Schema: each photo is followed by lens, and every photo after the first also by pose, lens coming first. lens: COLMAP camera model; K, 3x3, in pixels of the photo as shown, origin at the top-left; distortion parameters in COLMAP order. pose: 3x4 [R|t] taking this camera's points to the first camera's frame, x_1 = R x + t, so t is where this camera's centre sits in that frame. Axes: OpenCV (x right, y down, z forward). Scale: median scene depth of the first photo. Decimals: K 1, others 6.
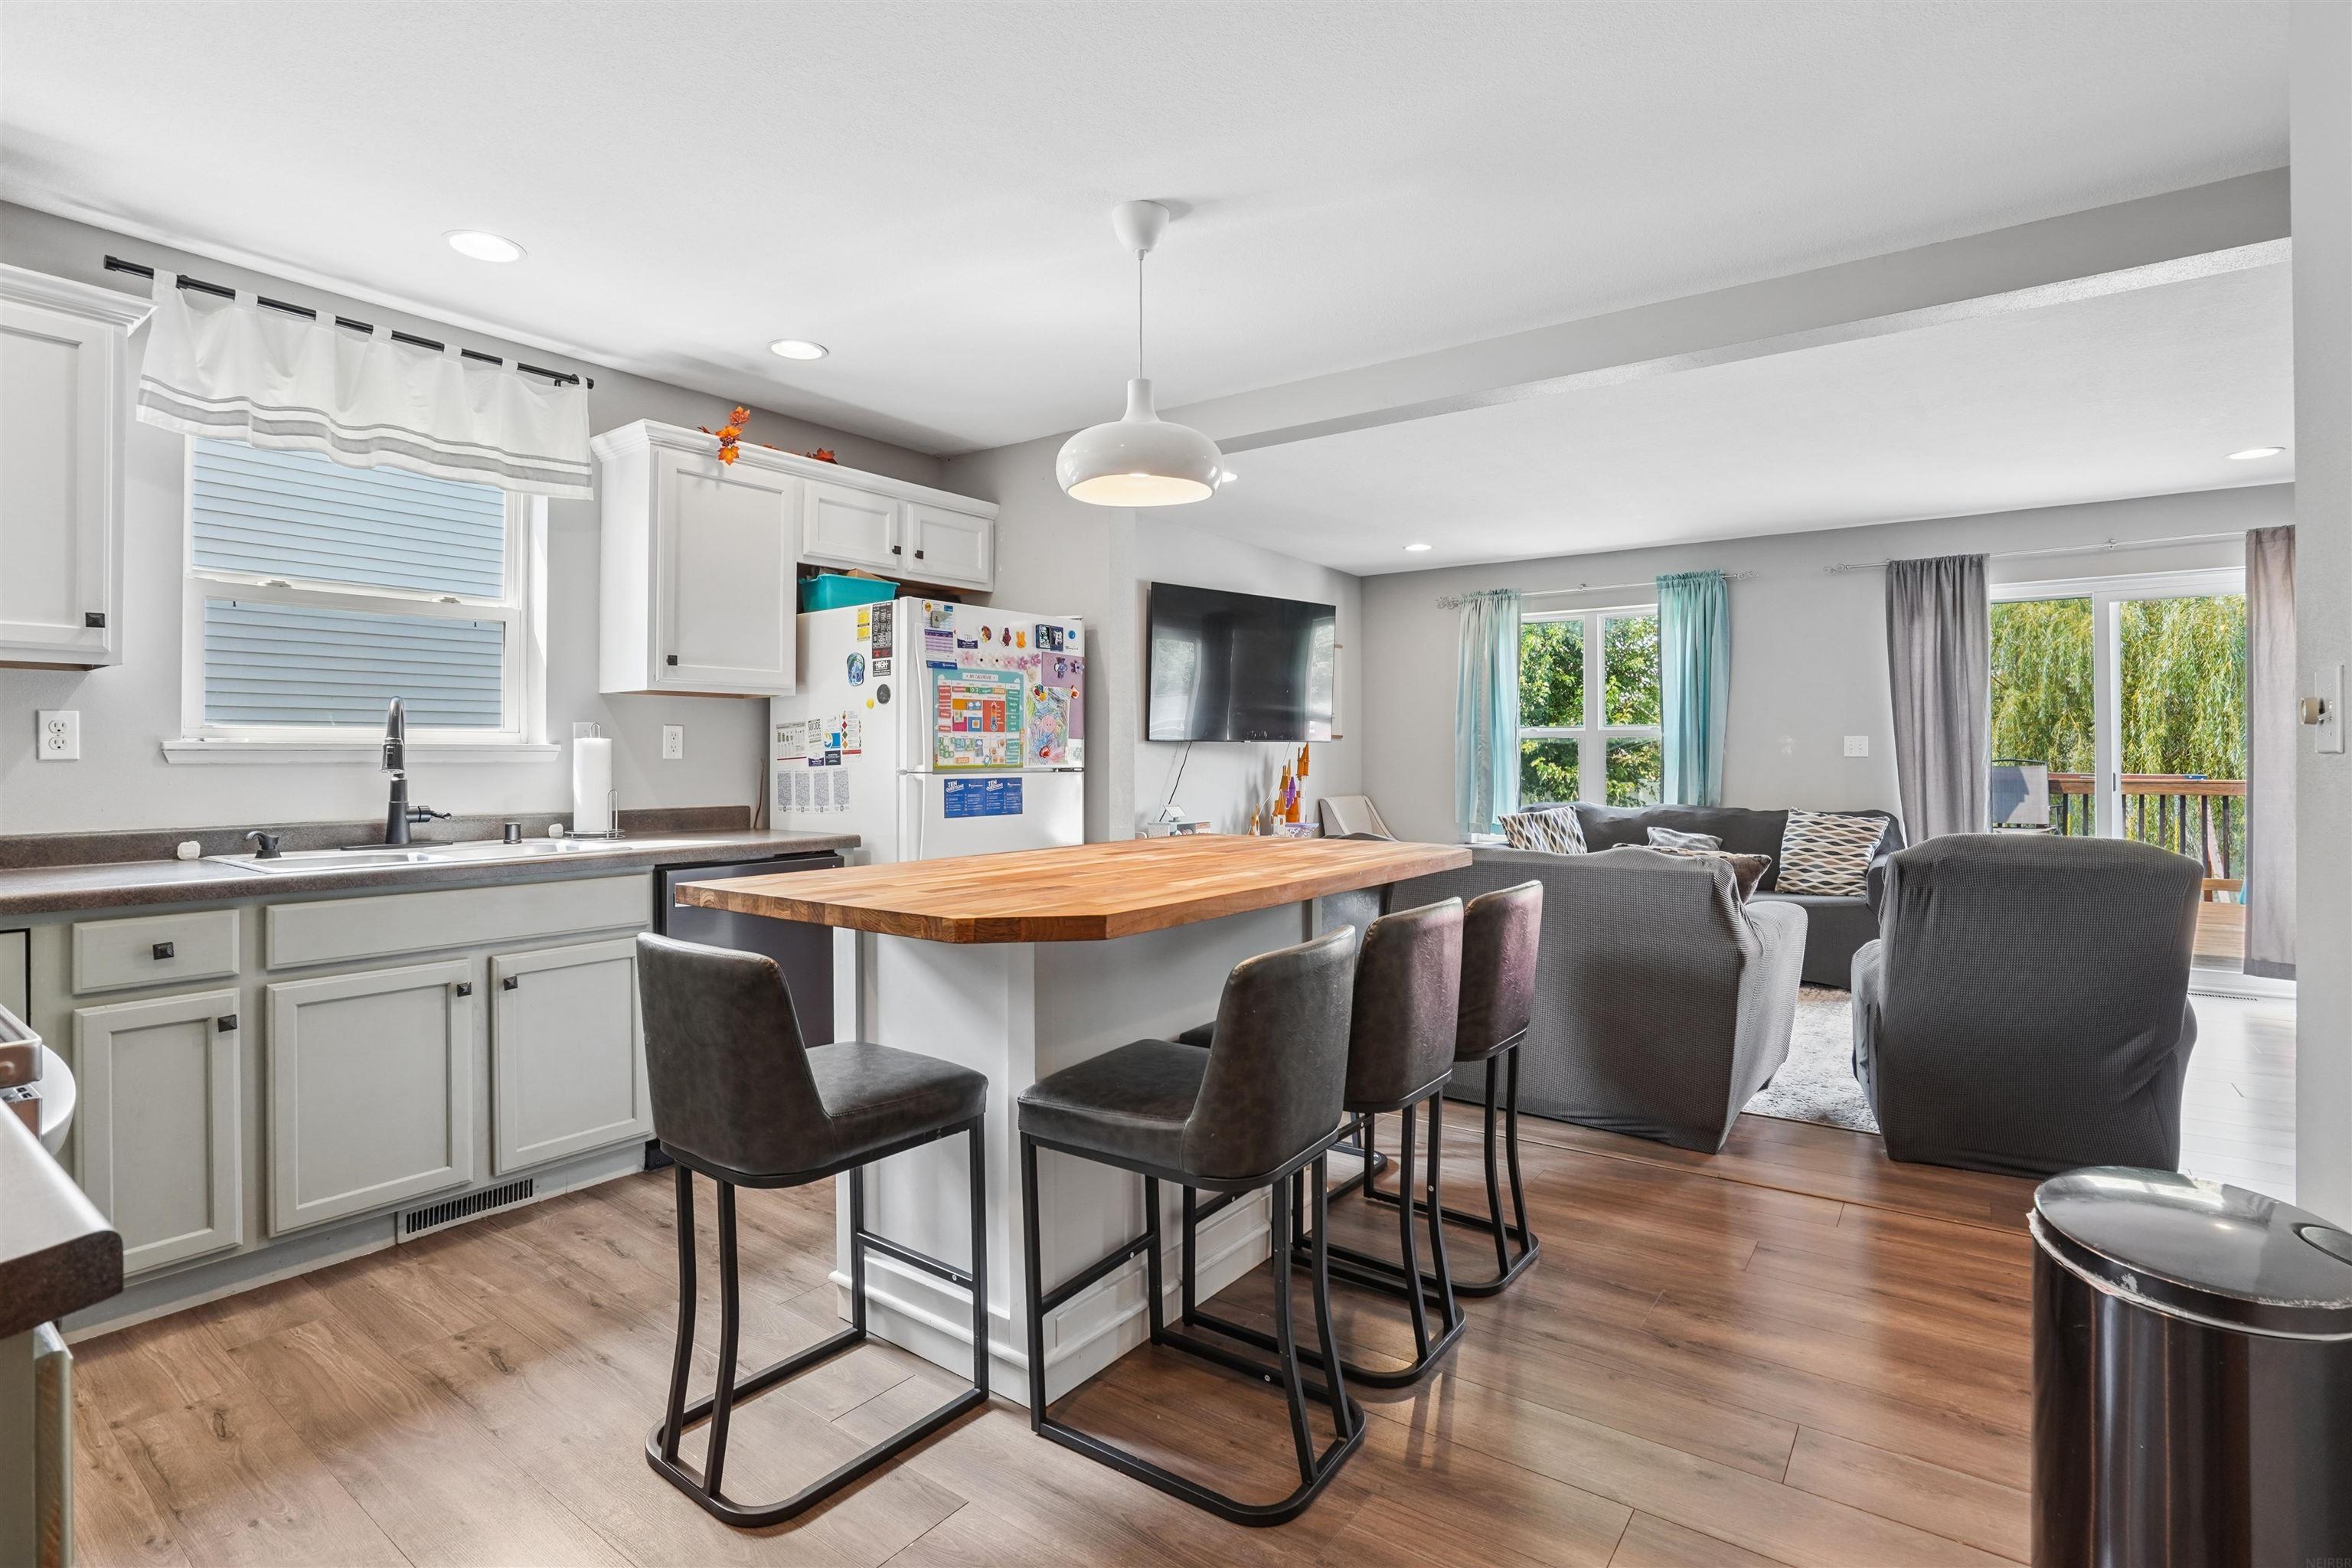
lens RADIAL K [[1105.5, 0, 1180.4], [0, 1105.5, 749.5], [0, 0, 1]] dist [-0.048894, 0.014032]
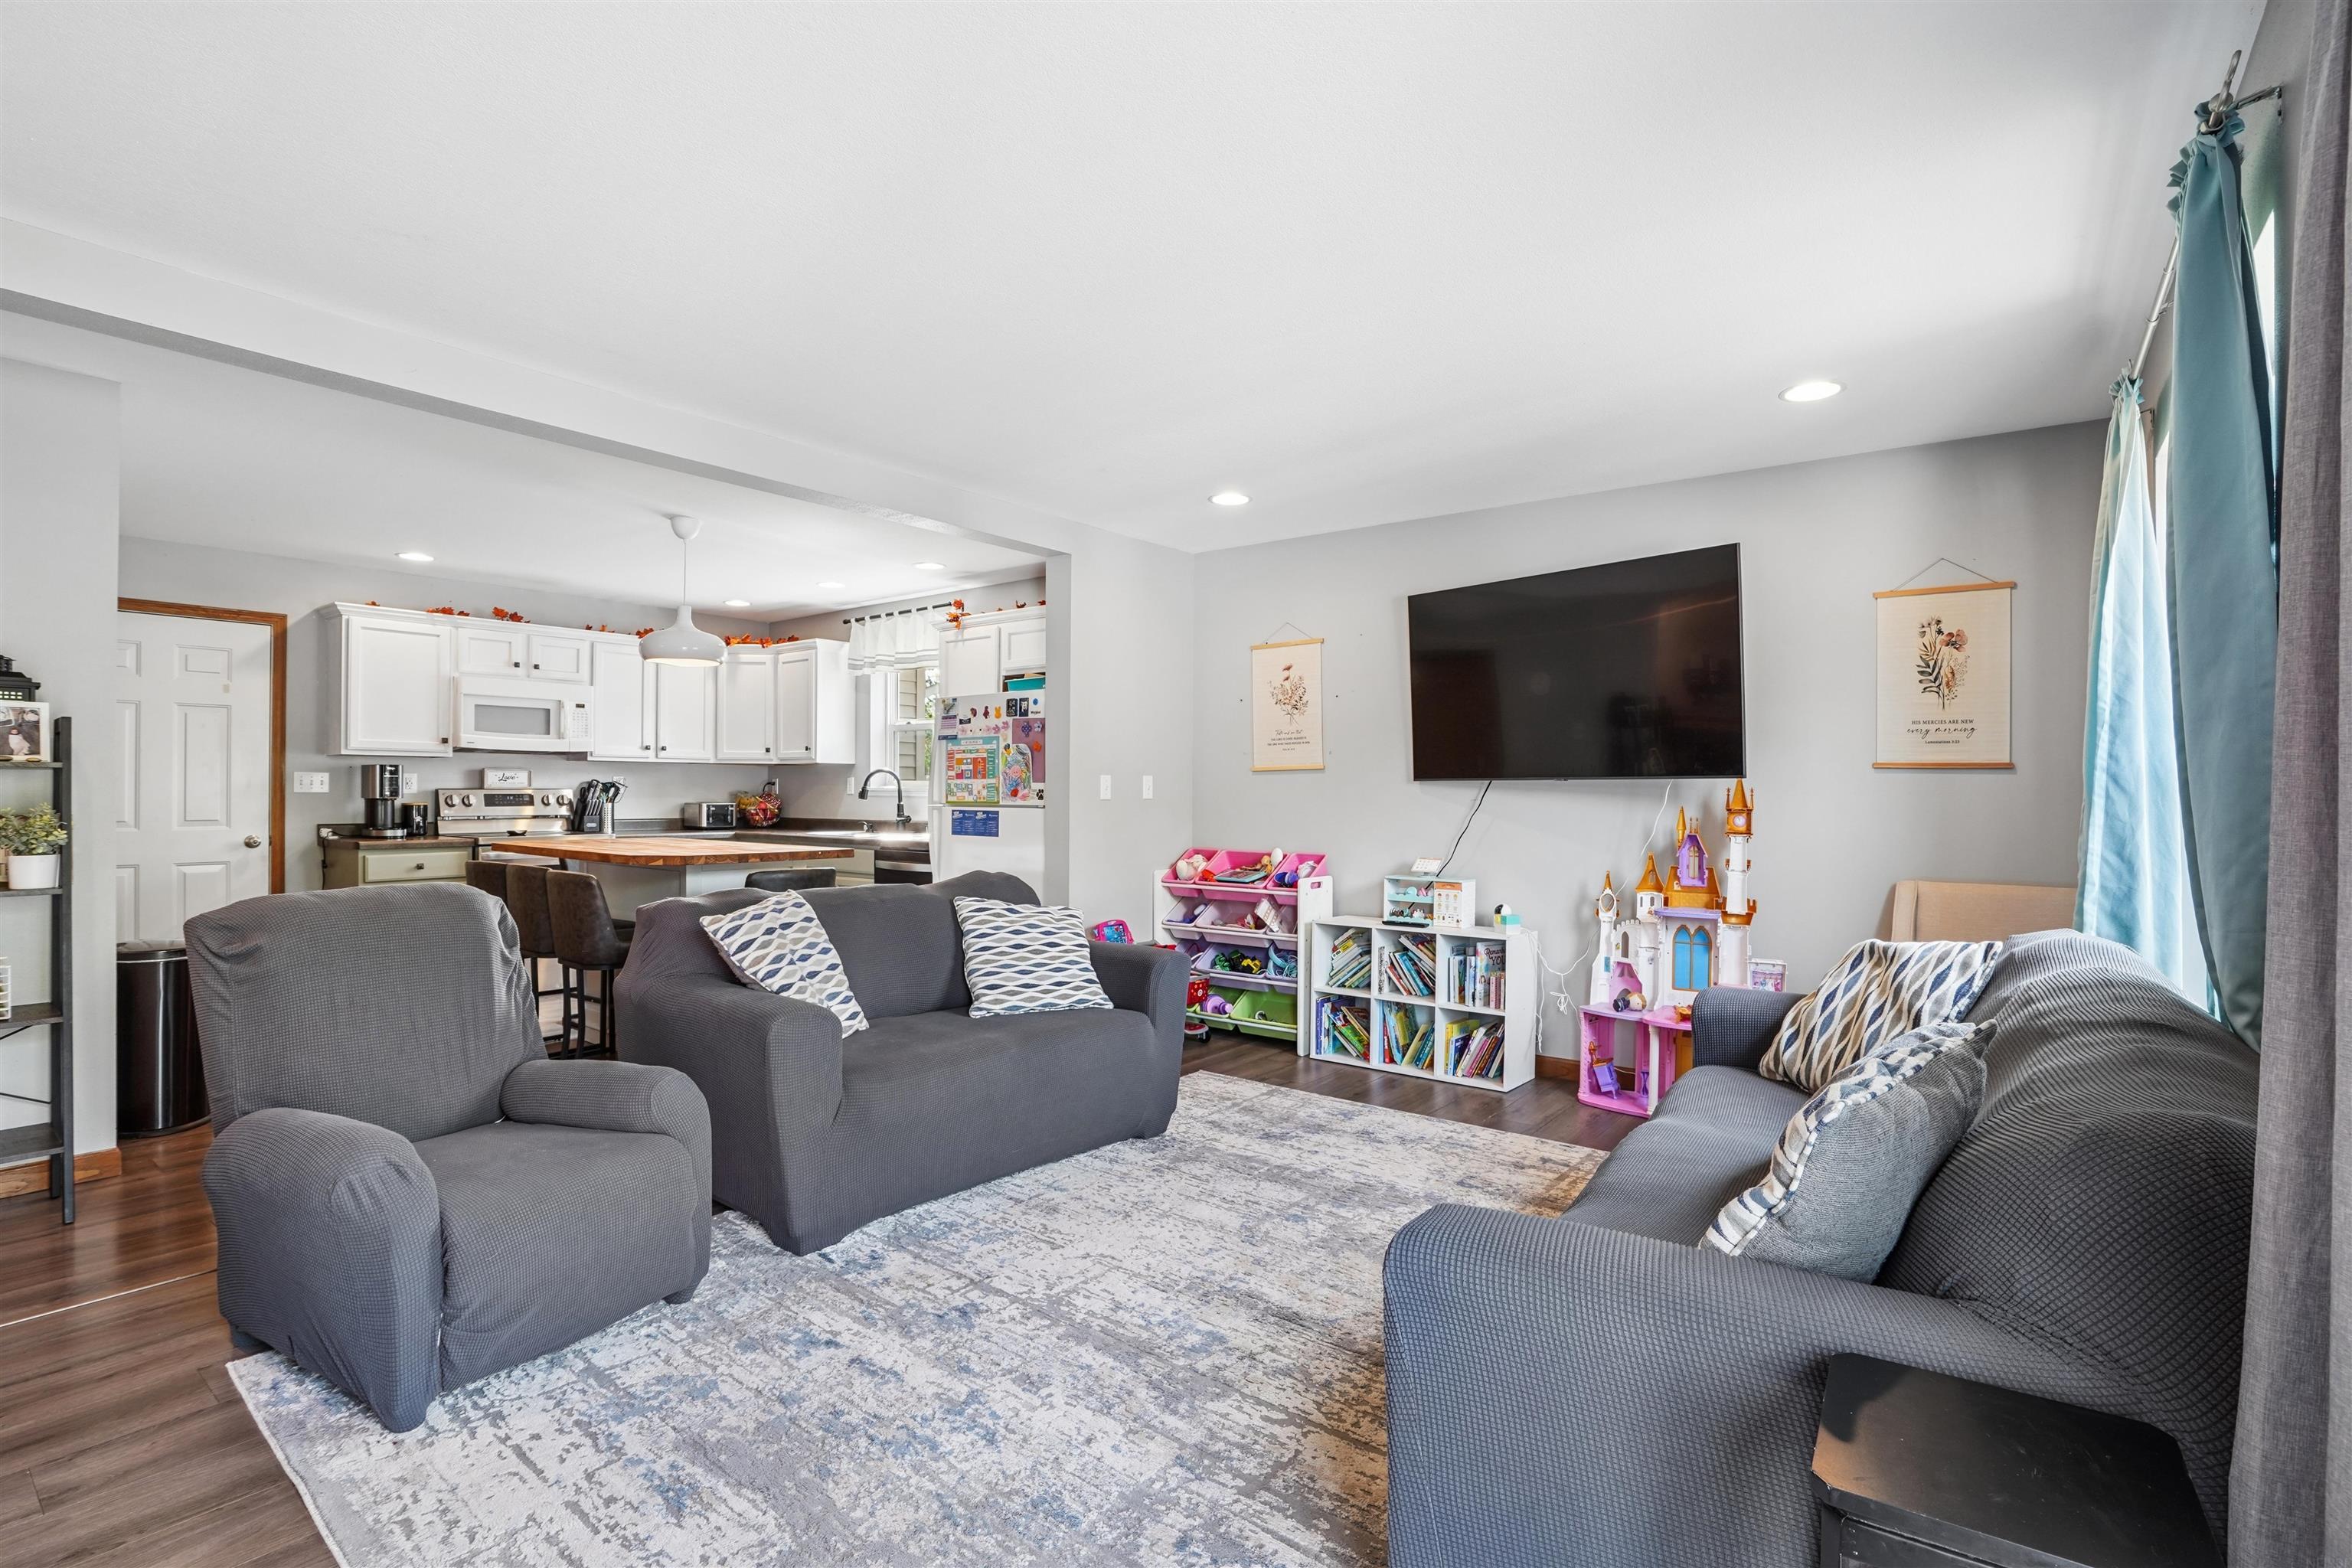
lens RADIAL K [[1105.5, 0, 1191.4], [0, 1105.5, 792.2], [0, 0, 1]] dist [-0.048894, 0.014032]
pose [[-0.013940, 0.001337, -0.999902, 1.245254], [-0.000480, 0.999999, 0.001344, -0.000138], [0.999903, 0.000498, -0.013939, 1.254424]]
